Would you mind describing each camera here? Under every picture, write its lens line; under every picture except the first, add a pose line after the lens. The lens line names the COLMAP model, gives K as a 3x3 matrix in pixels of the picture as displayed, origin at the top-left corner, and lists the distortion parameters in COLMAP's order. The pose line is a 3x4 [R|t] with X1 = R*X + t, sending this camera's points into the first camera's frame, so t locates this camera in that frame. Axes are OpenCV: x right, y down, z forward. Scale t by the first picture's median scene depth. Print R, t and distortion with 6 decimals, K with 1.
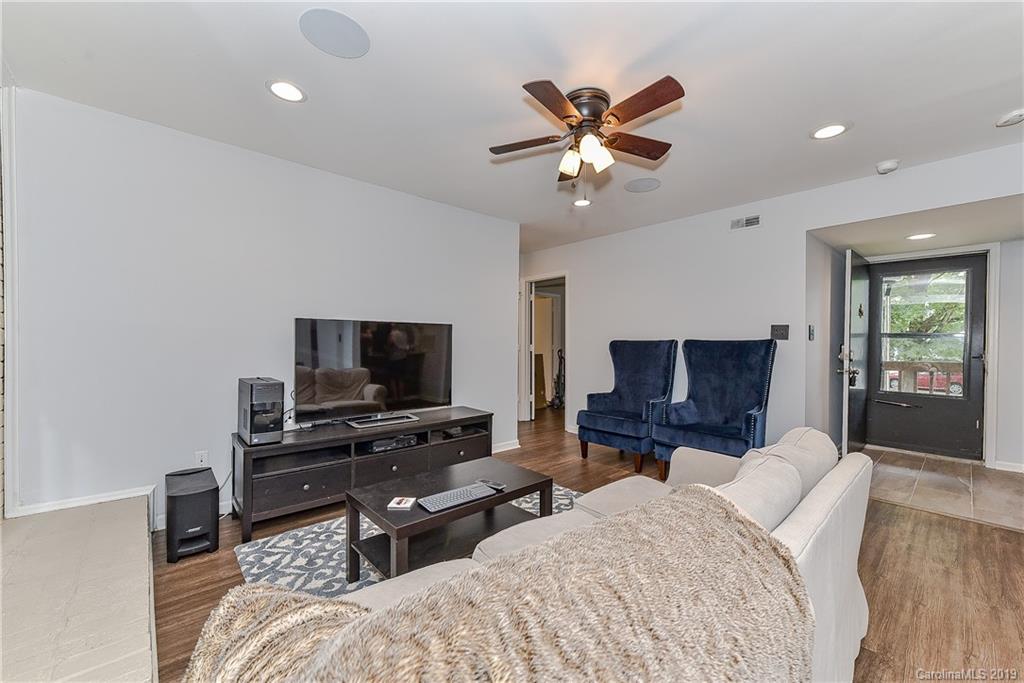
lens RADIAL K [[401.6, 0, 518.6], [0, 401.6, 343.9], [0, 0, 1]] dist [0.001182, -0.000182]
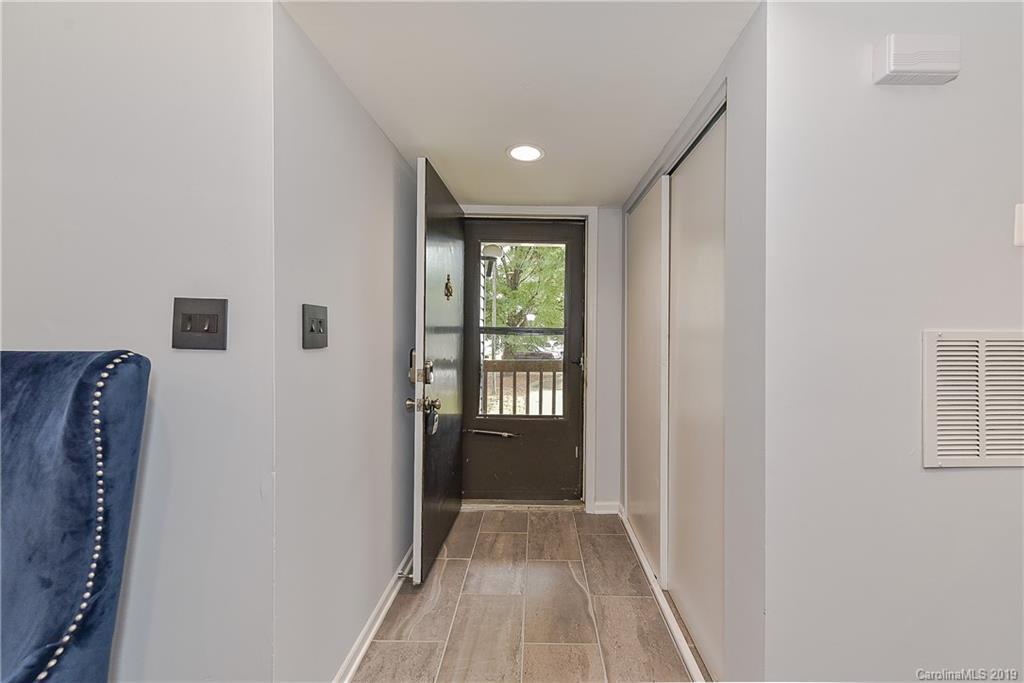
lens RADIAL K [[416.5, 0, 509.2], [0, 416.5, 339.7], [0, 0, 1]] dist [0.002063, 0.000108]
pose [[0.718786, -0.010455, 0.695153, 0.531624], [0.006243, 0.999944, 0.008585, -0.014190], [-0.695203, -0.001831, 0.718811, 0.546824]]
